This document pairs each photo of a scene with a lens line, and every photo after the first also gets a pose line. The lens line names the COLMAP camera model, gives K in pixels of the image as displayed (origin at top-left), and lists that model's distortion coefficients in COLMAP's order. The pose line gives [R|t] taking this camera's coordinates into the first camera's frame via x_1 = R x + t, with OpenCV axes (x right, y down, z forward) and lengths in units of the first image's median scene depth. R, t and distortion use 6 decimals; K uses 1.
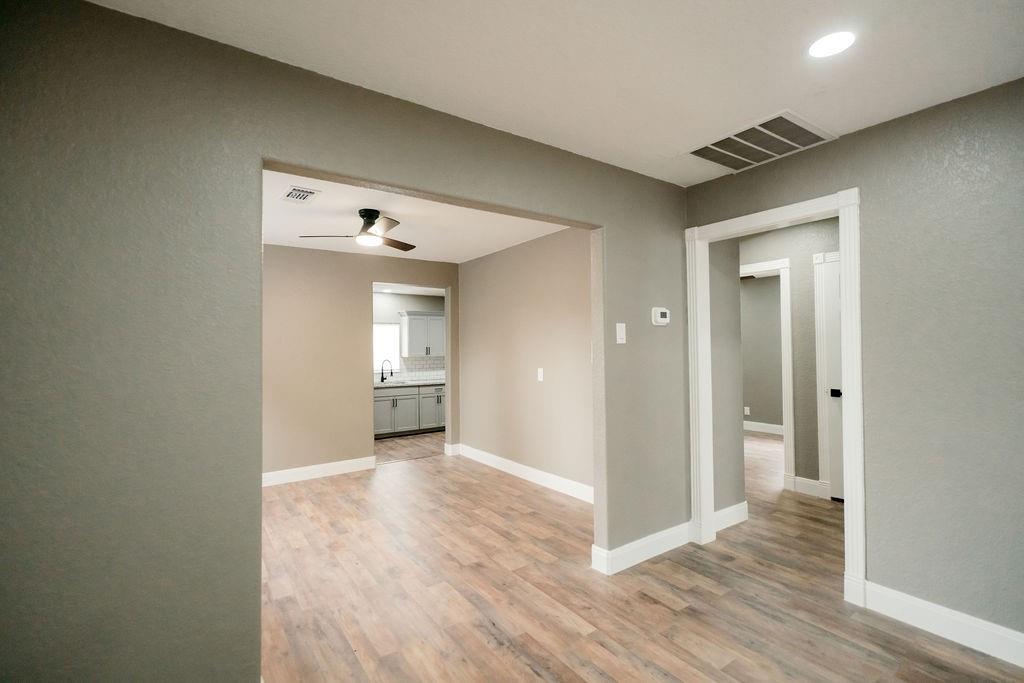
lens RADIAL K [[456.3, 0, 509.1], [0, 456.3, 340.0], [0, 0, 1]] dist [-0.000053, 0.000134]
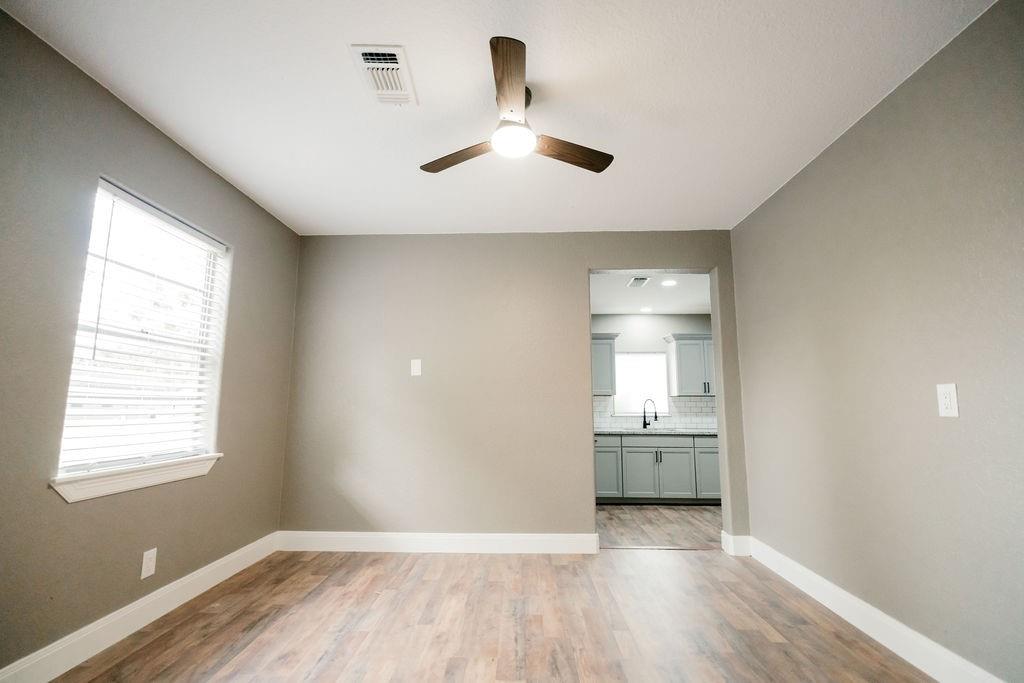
lens RADIAL K [[443.7, 0, 512.0], [0, 443.7, 344.8], [0, 0, 1]] dist [-0.000812, -0.000080]
pose [[0.799220, -0.068882, -0.597079, -0.000321], [-0.001457, 0.993186, -0.116528, 0.074026], [0.601037, 0.094002, 0.793674, 0.475819]]
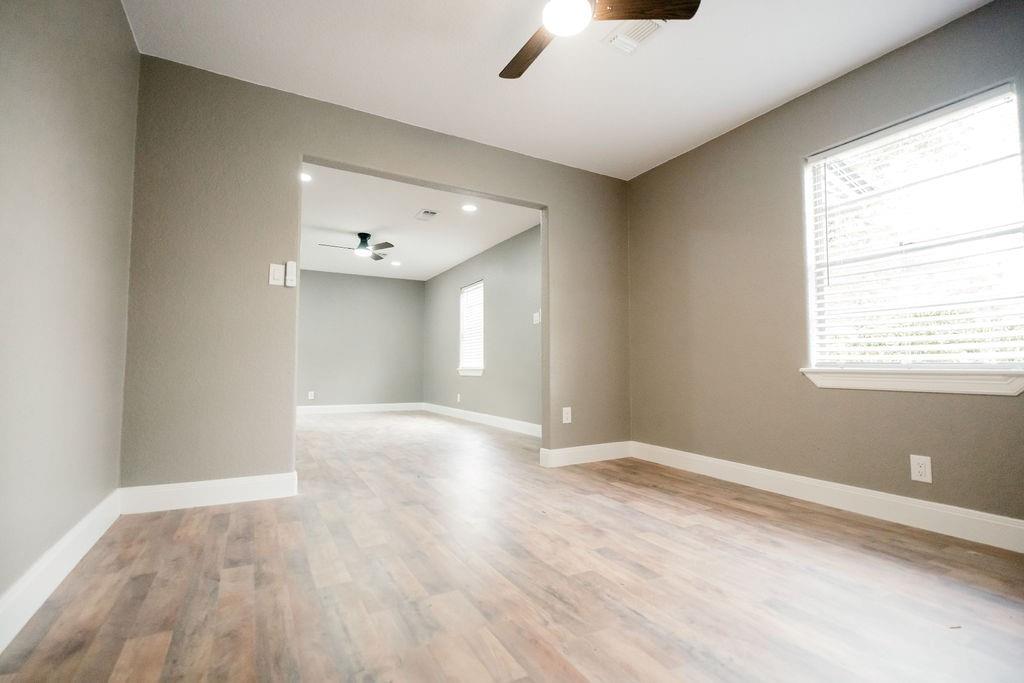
lens RADIAL K [[469.1, 0, 509.6], [0, 469.1, 336.6], [0, 0, 1]] dist [0.001455, -0.000246]
pose [[-0.993943, 0.014311, 0.108963, -0.237757], [0.004933, 0.996296, -0.085853, 0.154499], [-0.109788, -0.084796, -0.990331, 1.218643]]
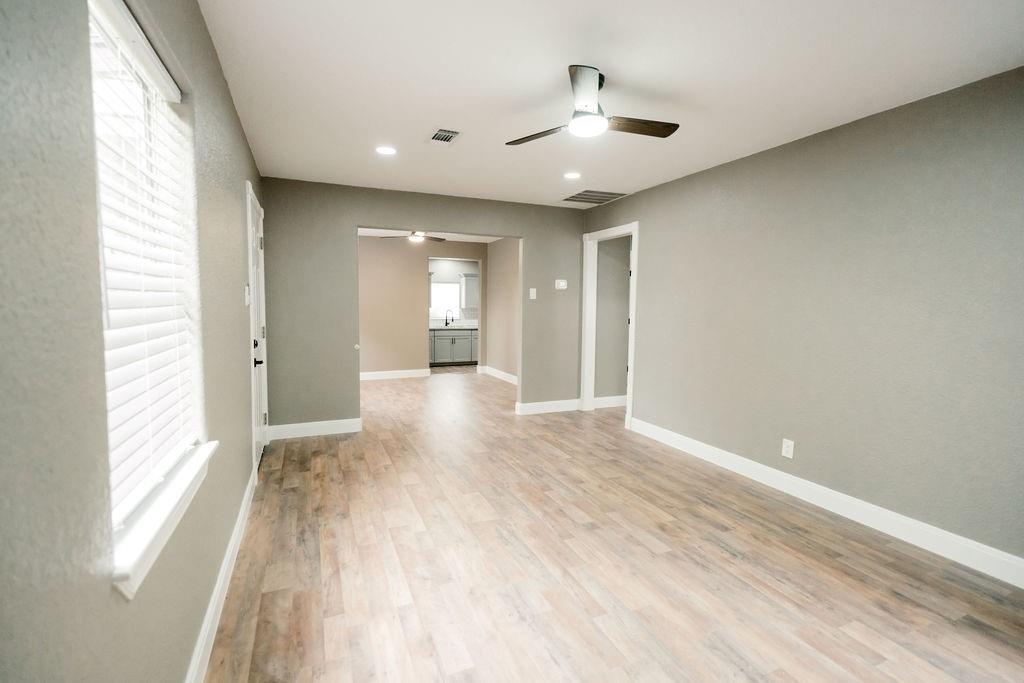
lens RADIAL K [[456.3, 0, 509.1], [0, 456.3, 340.0], [0, 0, 1]] dist [-0.000053, 0.000134]
pose [[0.979960, 0.037120, -0.195706, 0.321874], [-0.018352, 0.995129, 0.096855, -0.003301], [0.198348, -0.091323, 0.975868, -0.546920]]
